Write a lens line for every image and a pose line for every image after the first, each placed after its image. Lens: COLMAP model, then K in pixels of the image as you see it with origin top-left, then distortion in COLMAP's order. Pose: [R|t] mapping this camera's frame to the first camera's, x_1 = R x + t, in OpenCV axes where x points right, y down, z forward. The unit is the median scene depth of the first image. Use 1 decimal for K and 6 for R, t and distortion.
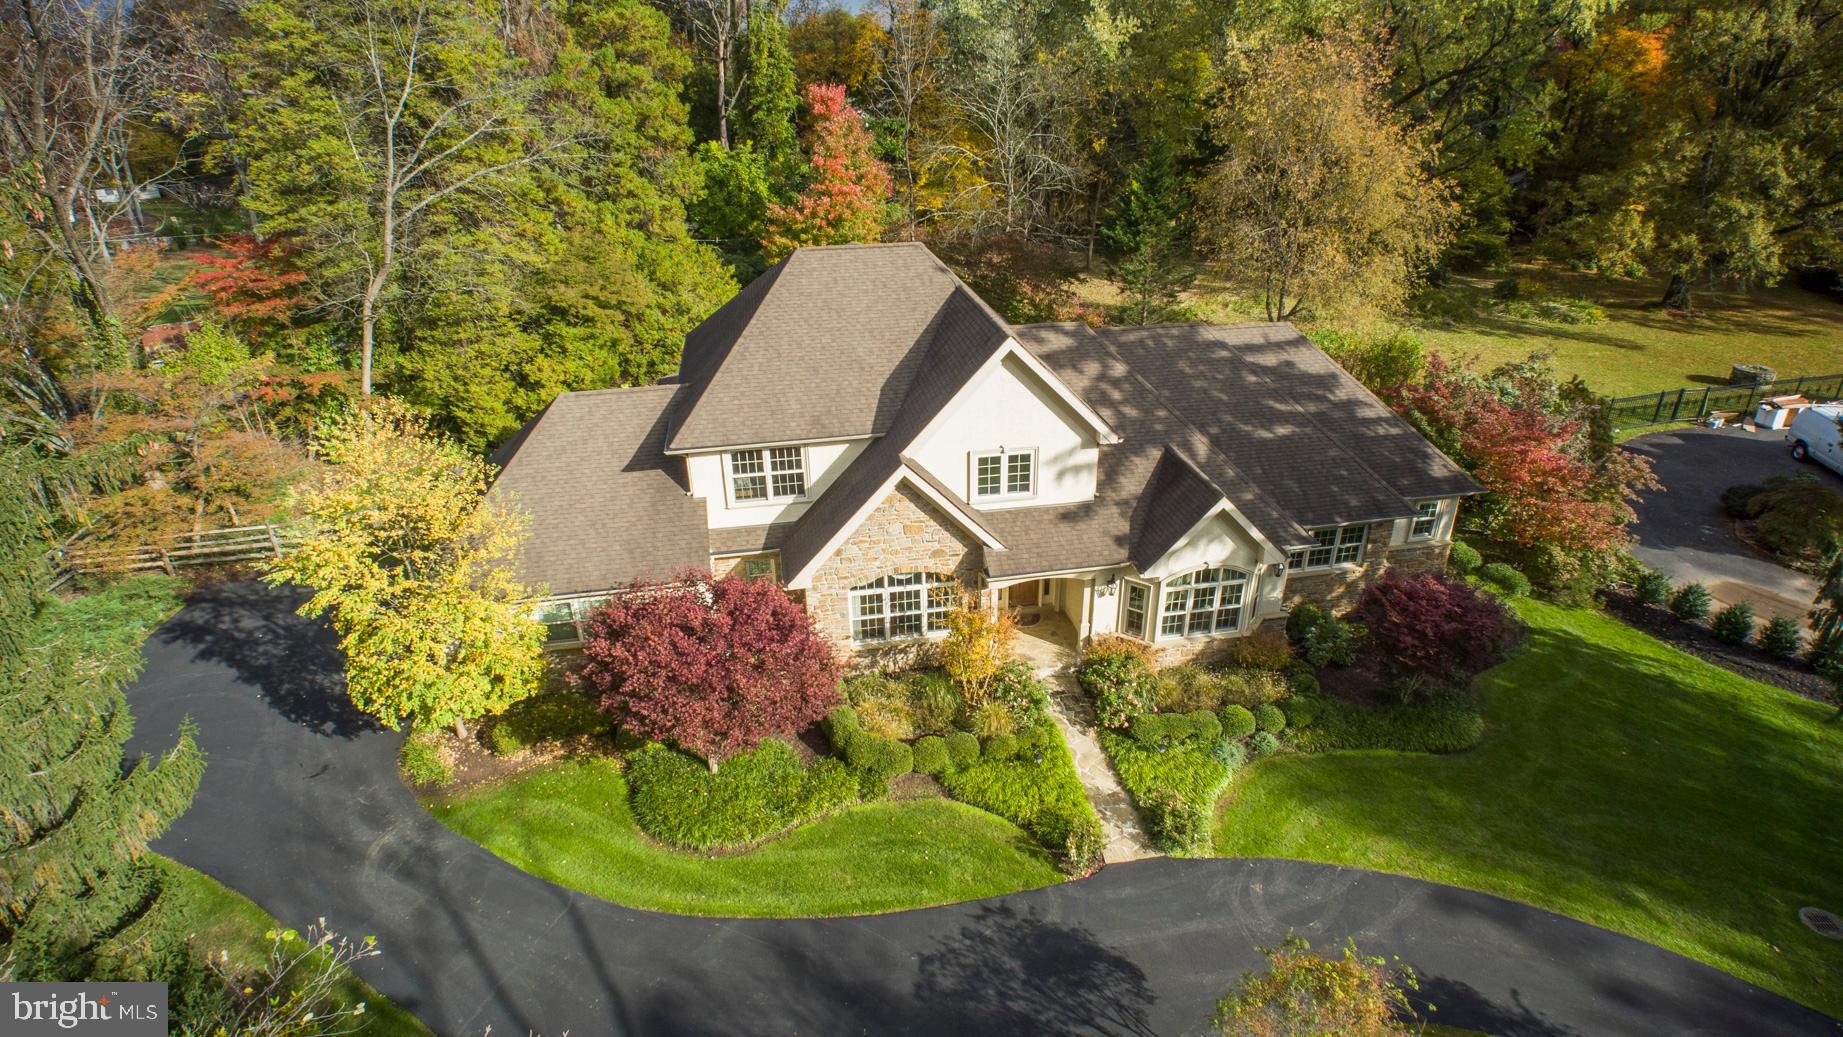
lens RADIAL K [[958.4, 0, 929.3], [0, 958.4, 521.0], [0, 0, 1]] dist [-0.036966, 0.014390]
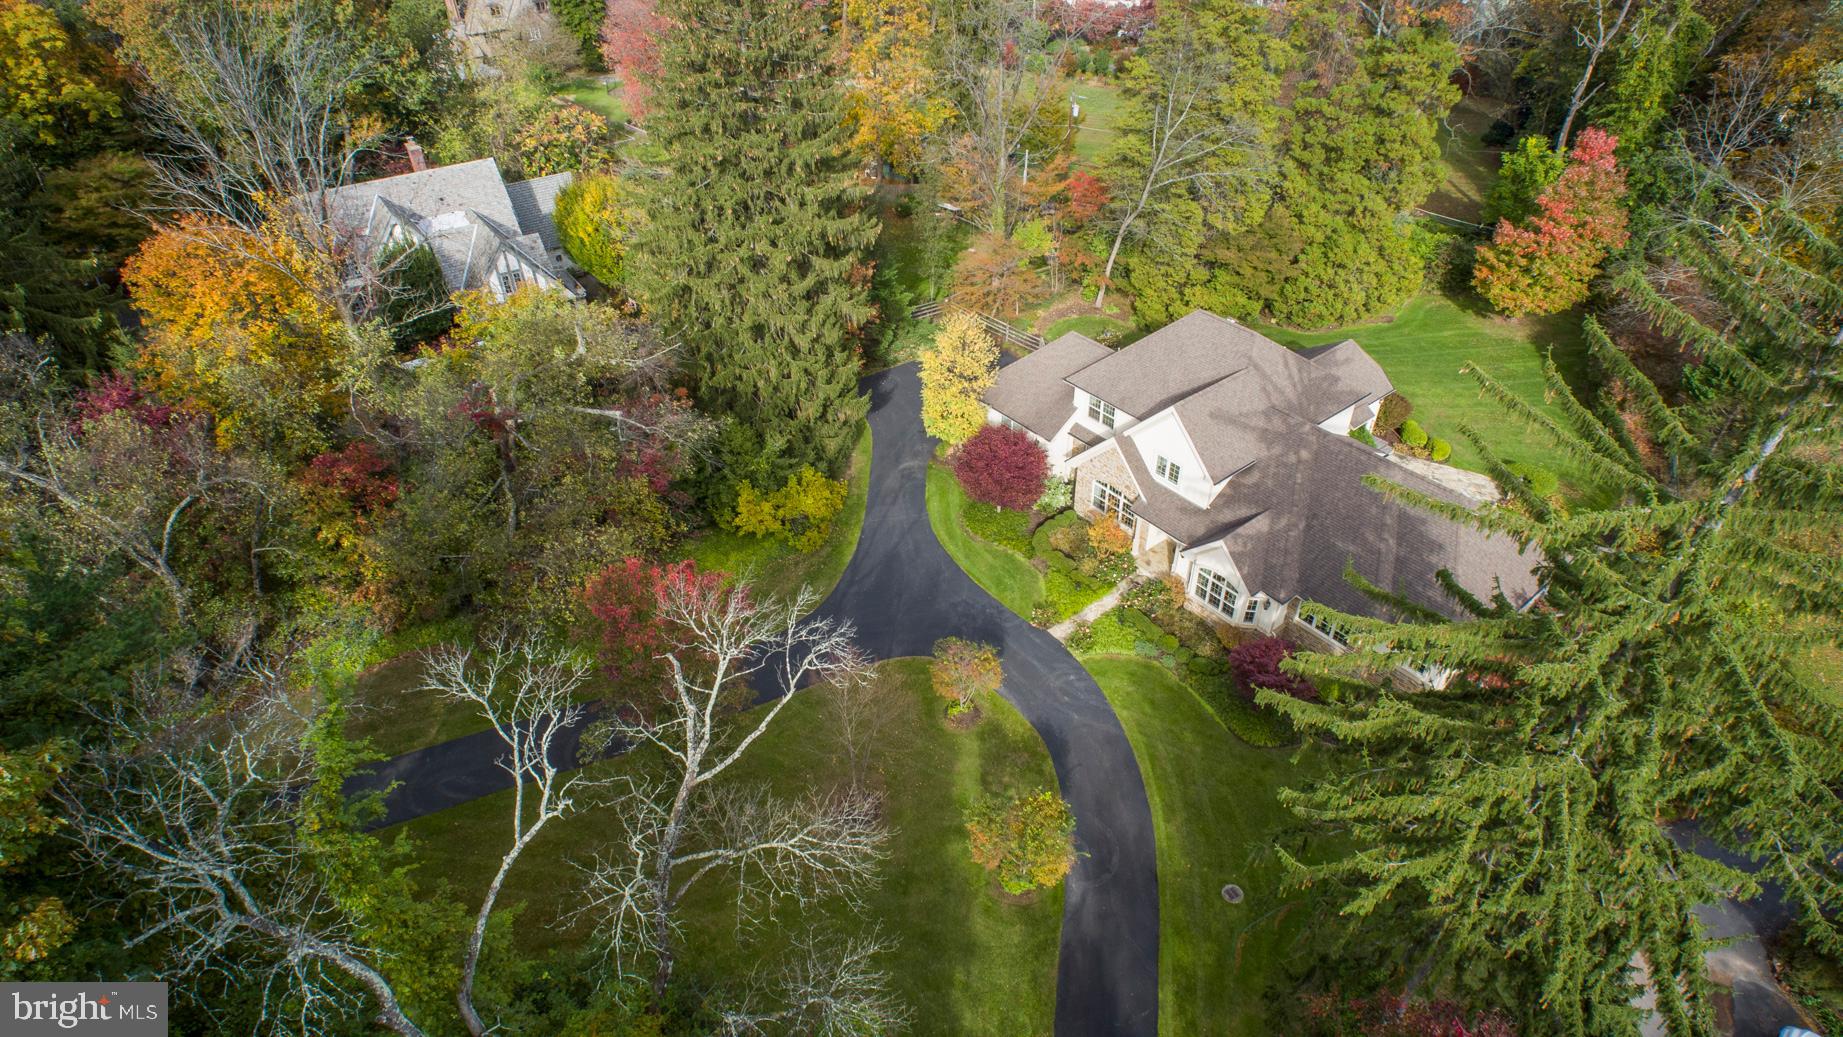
lens RADIAL K [[958.4, 0, 944.1], [0, 958.4, 516.7], [0, 0, 1]] dist [-0.036966, 0.014390]
pose [[0.484099, 0.540523, -0.688101, 1.172165], [-0.386862, 0.837570, 0.385766, -0.510531], [0.784848, 0.079451, 0.614574, -0.477739]]
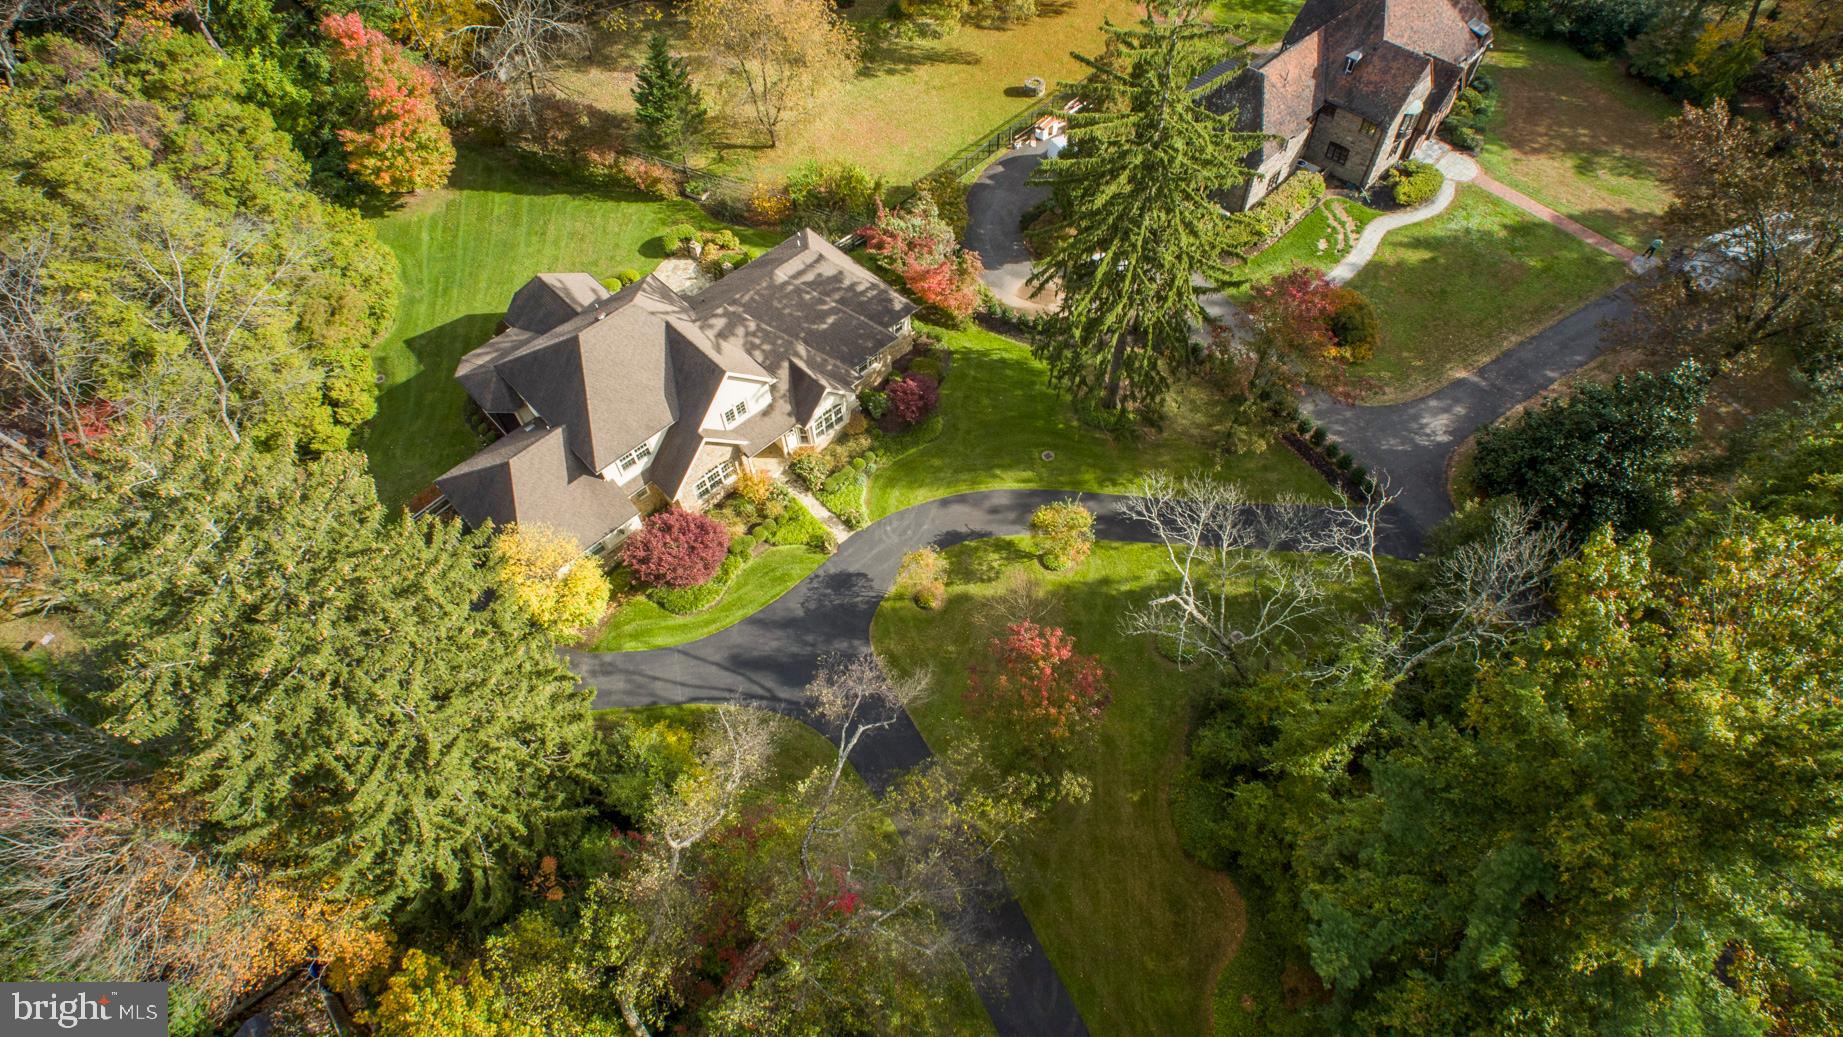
lens RADIAL K [[958.4, 0, 924.7], [0, 958.4, 525.2], [0, 0, 1]] dist [-0.036966, 0.014390]
pose [[0.834172, -0.460001, 0.304231, -0.346234], [0.258823, 0.813644, 0.520572, -0.860360], [-0.486999, -0.355504, 0.797777, -1.069573]]
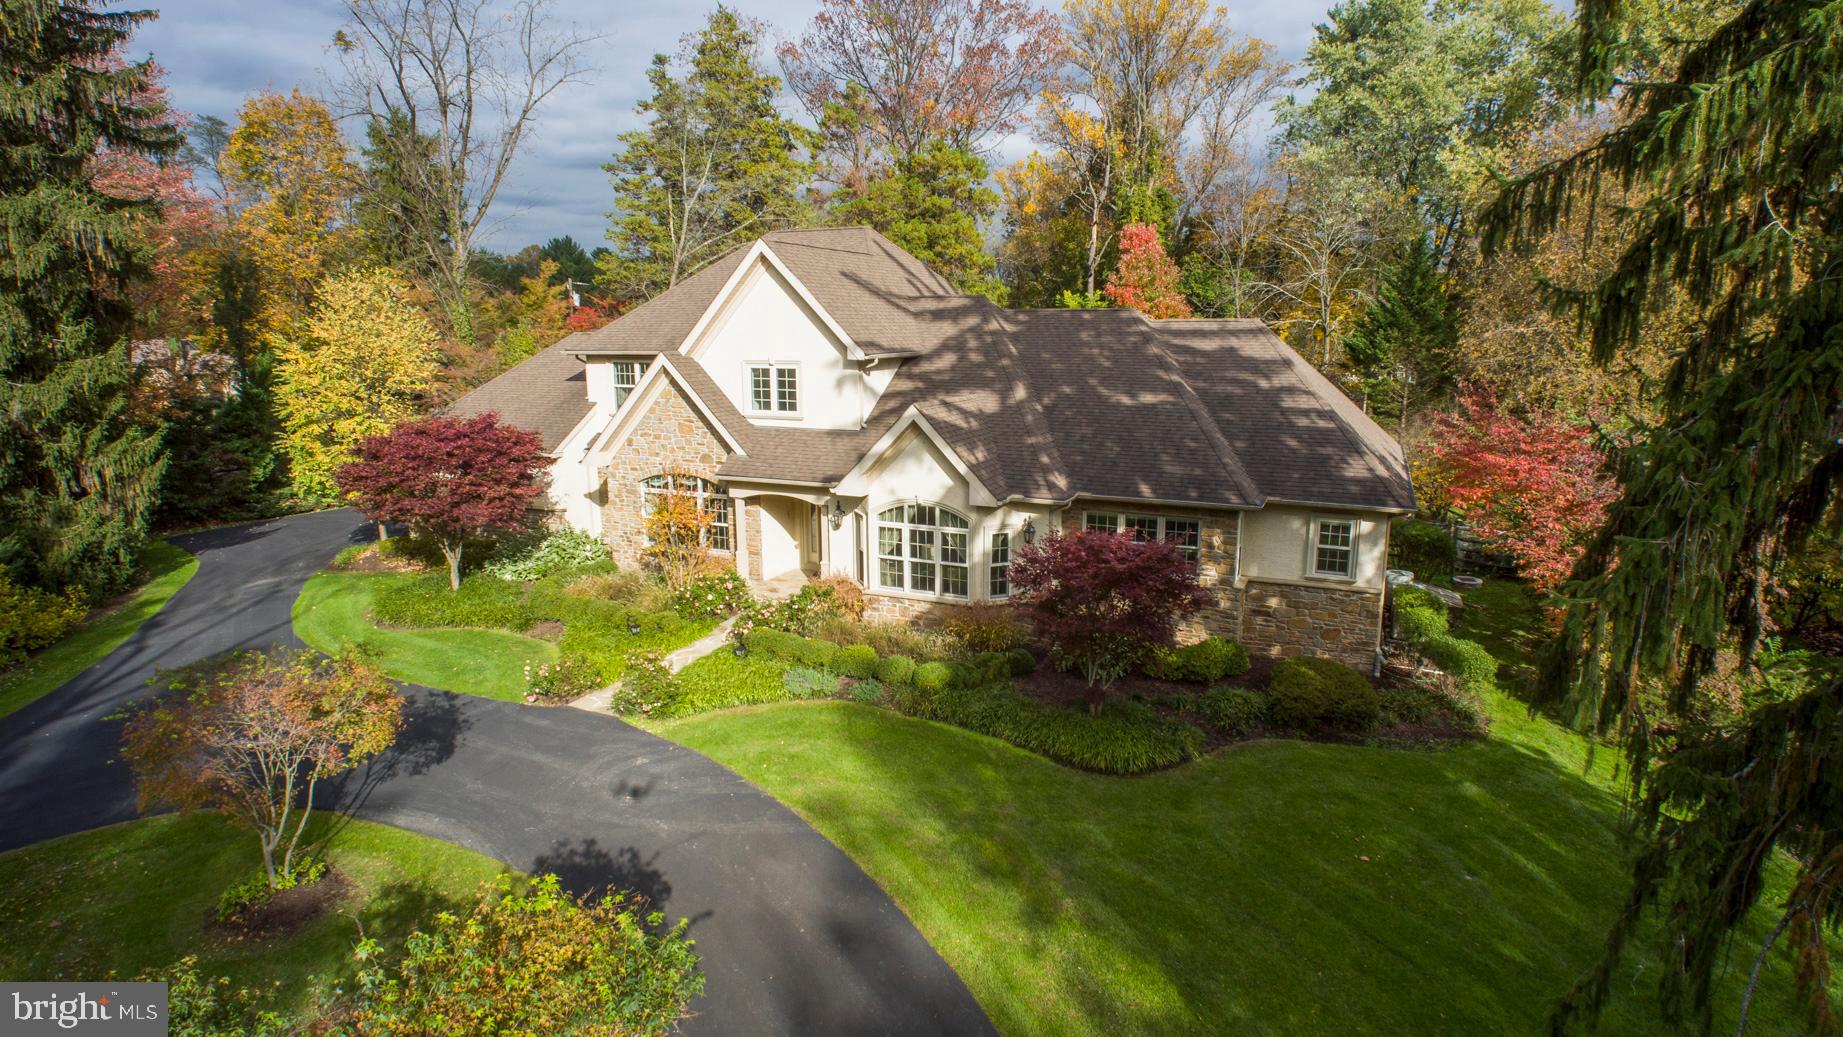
lens RADIAL K [[958.4, 0, 931.1], [0, 958.4, 517.4], [0, 0, 1]] dist [-0.036966, 0.014390]
pose [[0.821750, 0.123948, -0.556205, 0.760279], [-0.260980, 0.949538, -0.173976, 0.202681], [0.506574, 0.288123, 0.812630, 0.301496]]
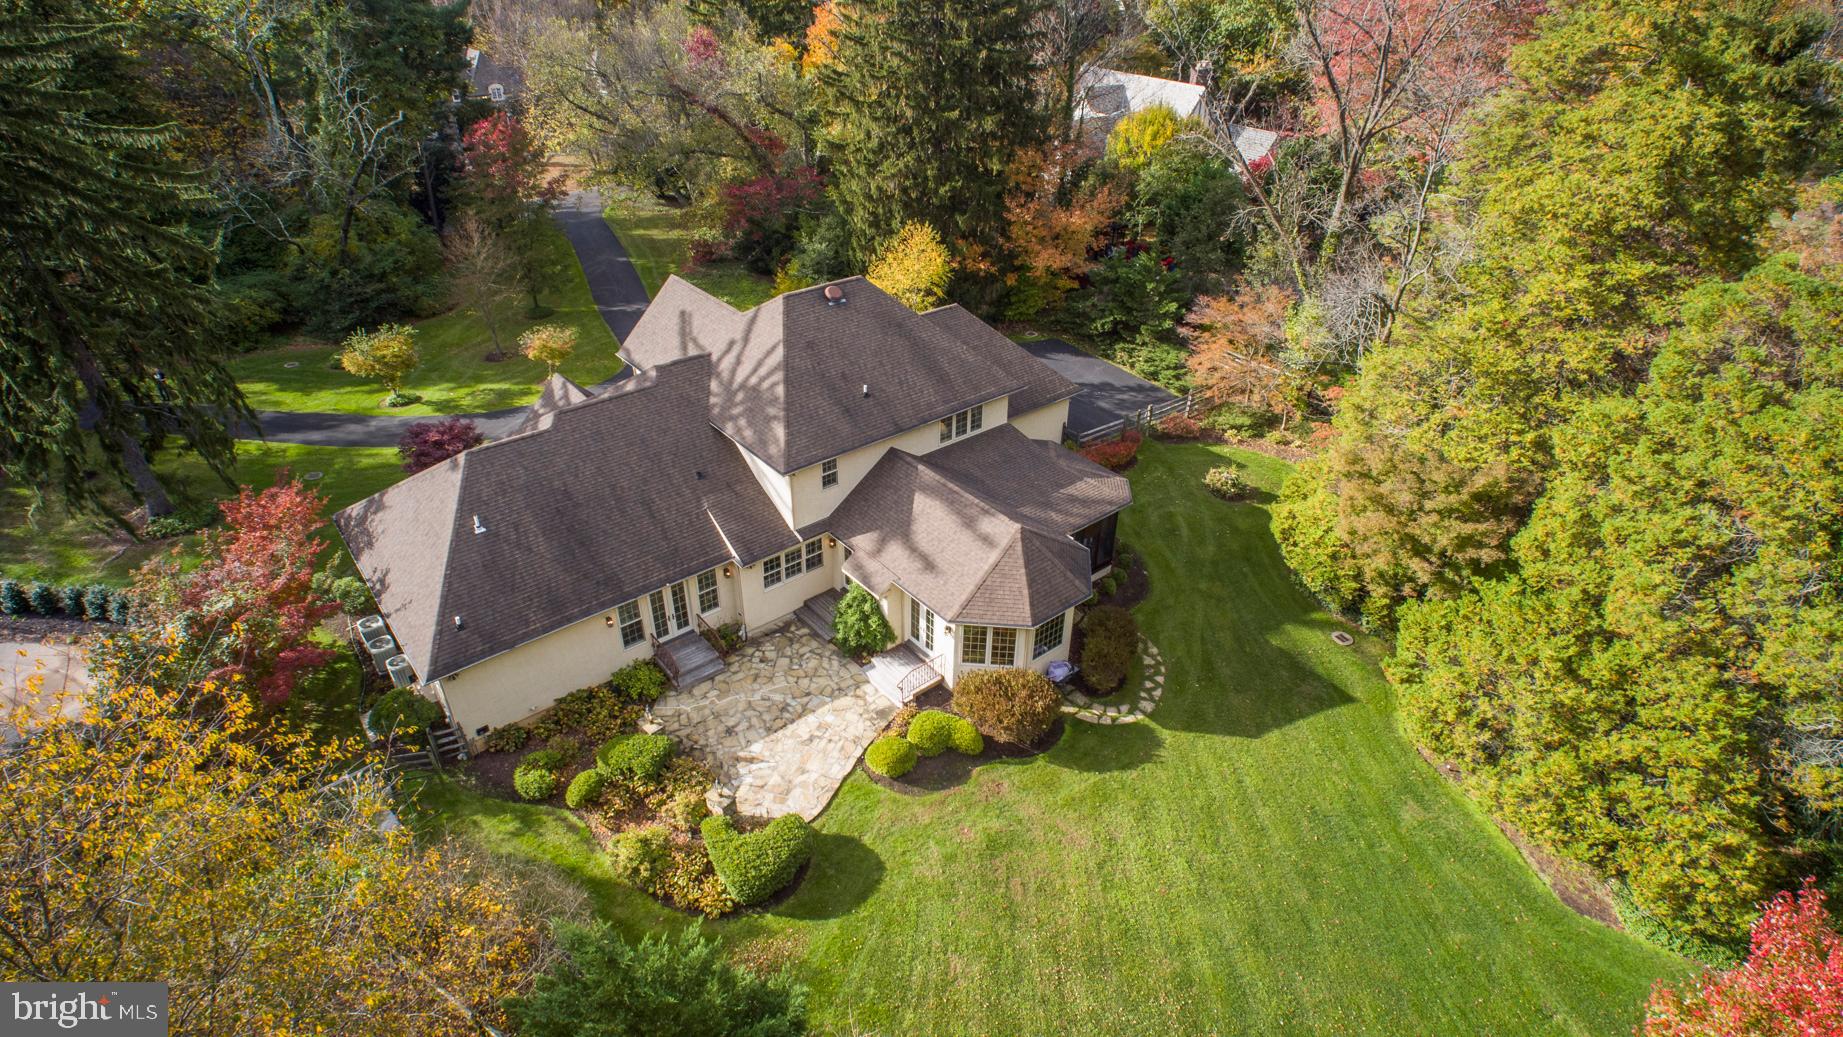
lens RADIAL K [[958.4, 0, 934.3], [0, 958.4, 518.6], [0, 0, 1]] dist [-0.036966, 0.014390]
pose [[-0.868761, 0.263107, -0.419558, 0.472172], [-0.228726, 0.538251, 0.811153, -1.337823], [0.439248, 0.800662, -0.407432, 2.051750]]
